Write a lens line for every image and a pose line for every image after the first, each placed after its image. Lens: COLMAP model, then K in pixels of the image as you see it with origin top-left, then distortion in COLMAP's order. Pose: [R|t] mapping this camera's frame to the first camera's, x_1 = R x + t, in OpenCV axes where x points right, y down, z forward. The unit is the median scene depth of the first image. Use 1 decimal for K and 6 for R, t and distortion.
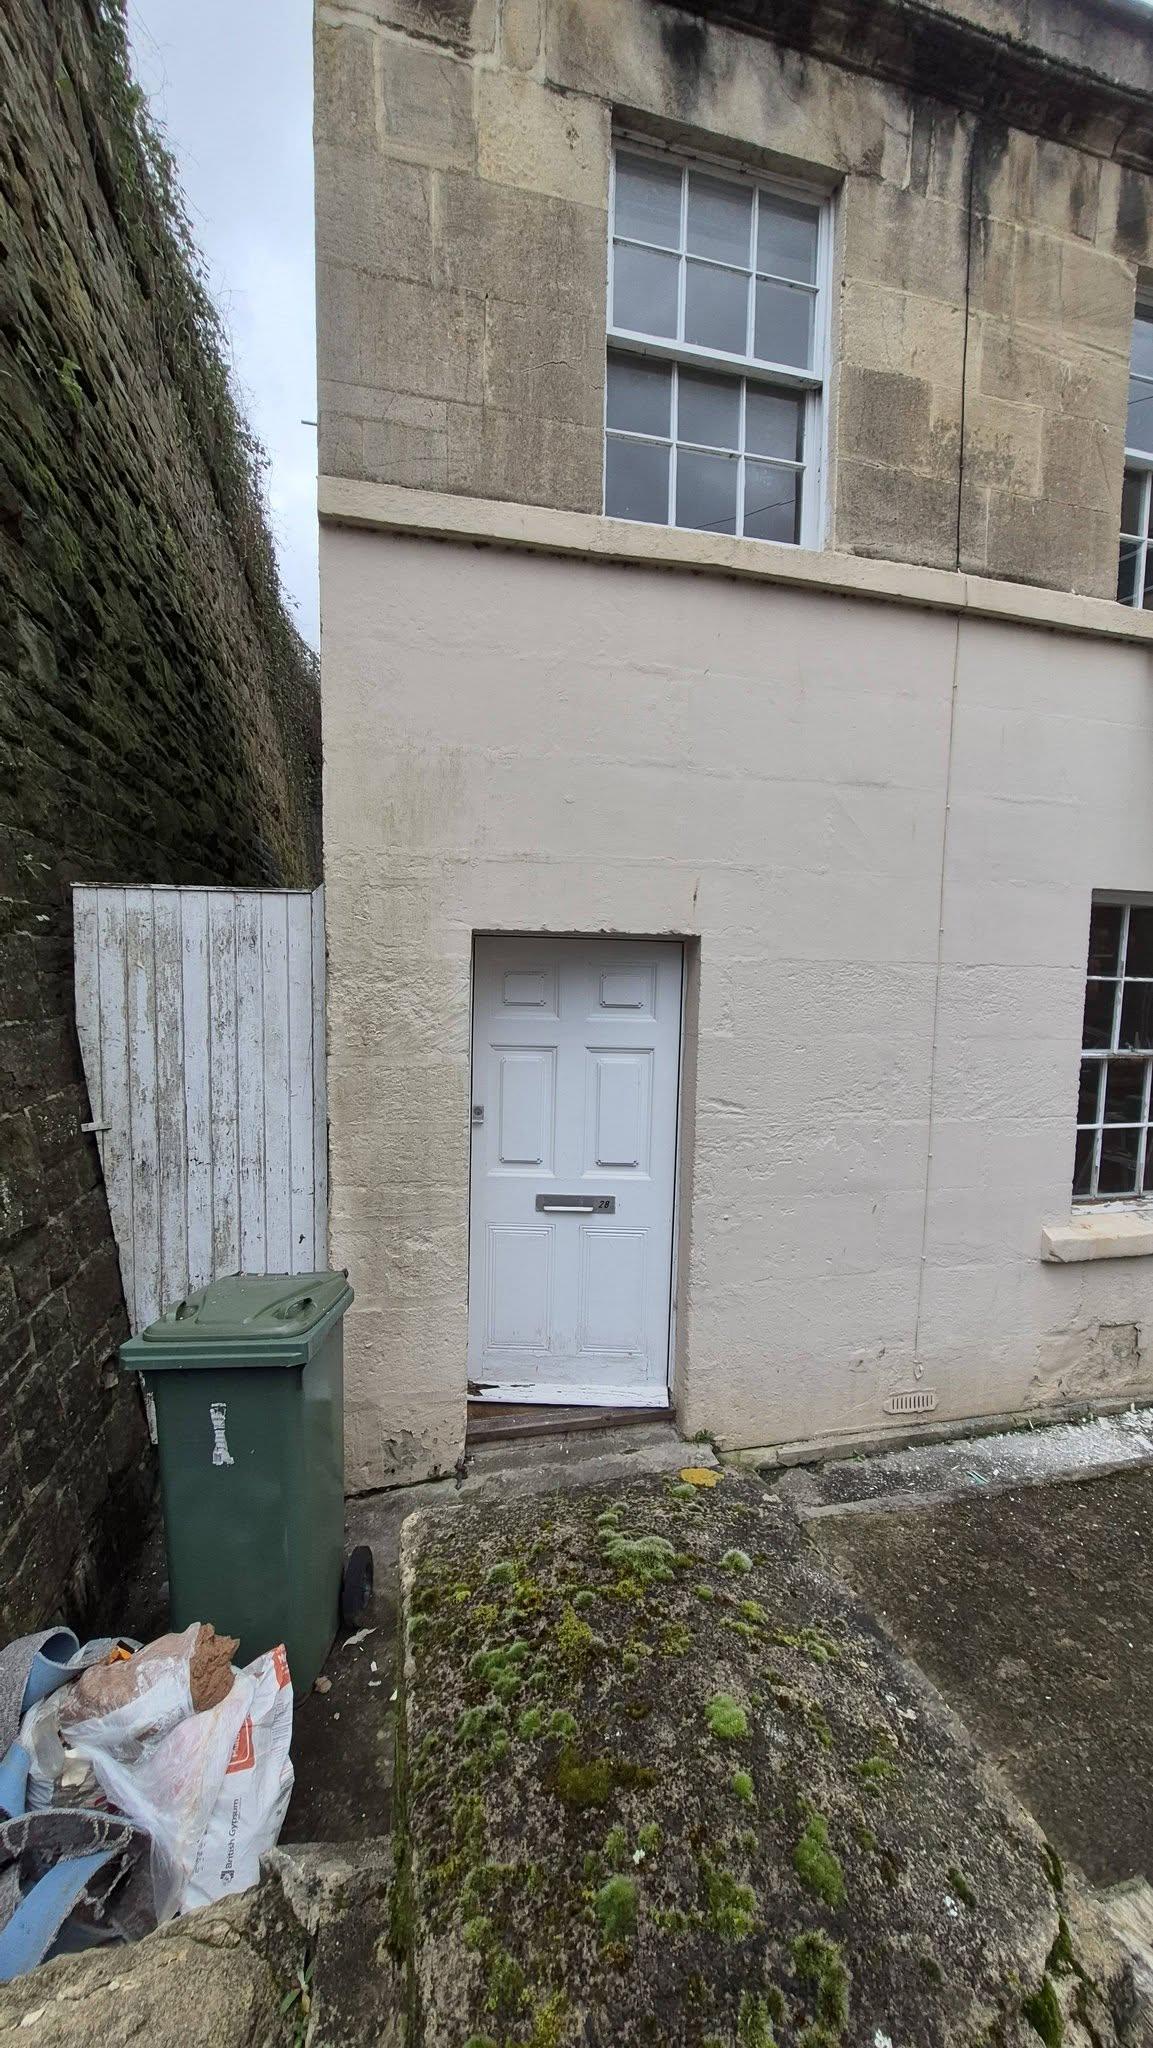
lens RADIAL K [[827.6, 0, 576.5], [0, 827.6, 1024.0], [0, 0, 1]] dist [-0.011171, 0.000505]
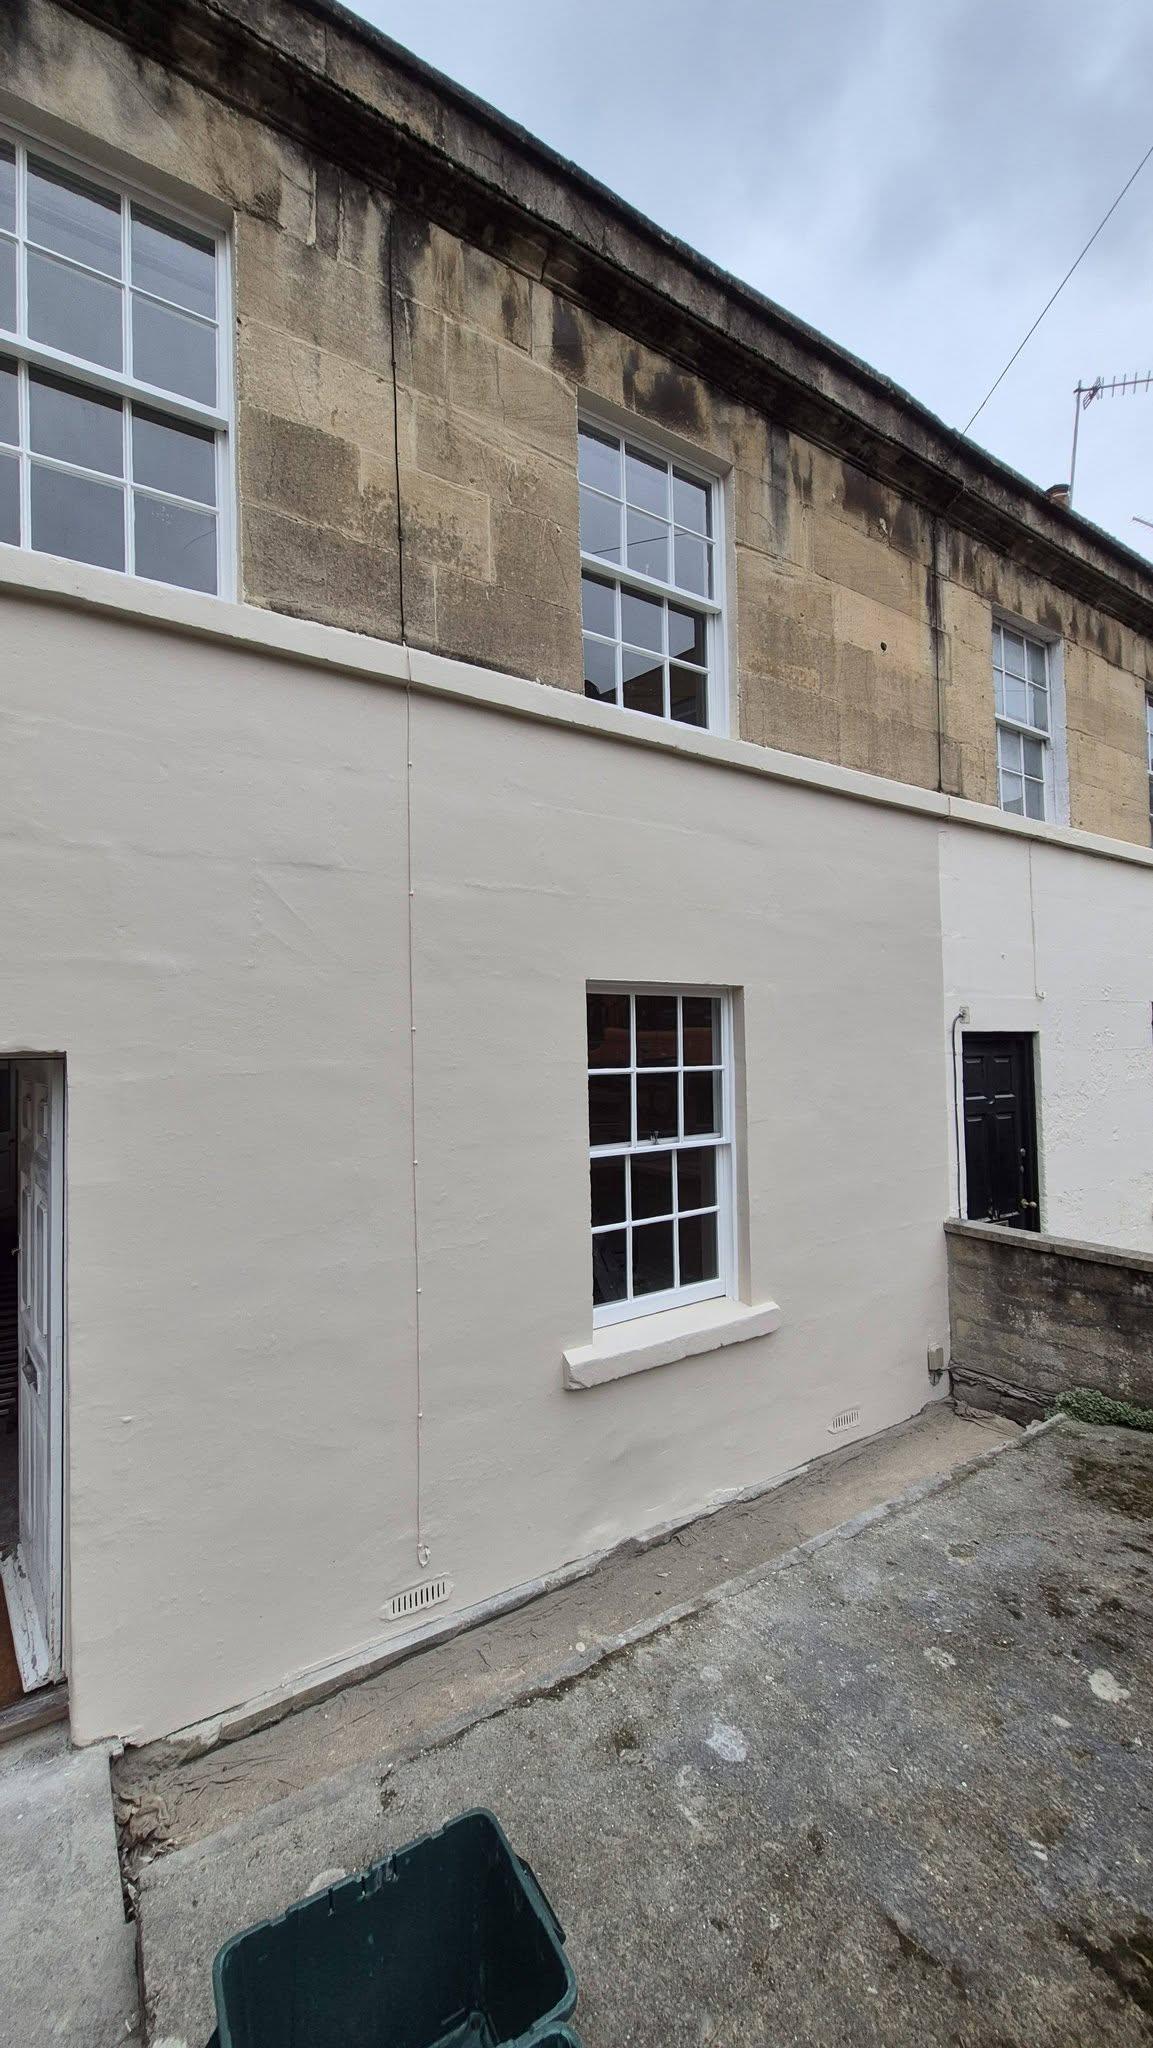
lens RADIAL K [[827.6, 0, 576.5], [0, 827.6, 1024.0], [0, 0, 1]] dist [-0.011171, 0.000505]
pose [[0.944536, -0.030766, 0.326963, 0.334715], [0.066378, 0.992938, -0.098324, -0.021939], [-0.321629, 0.114574, 0.939908, 0.115262]]
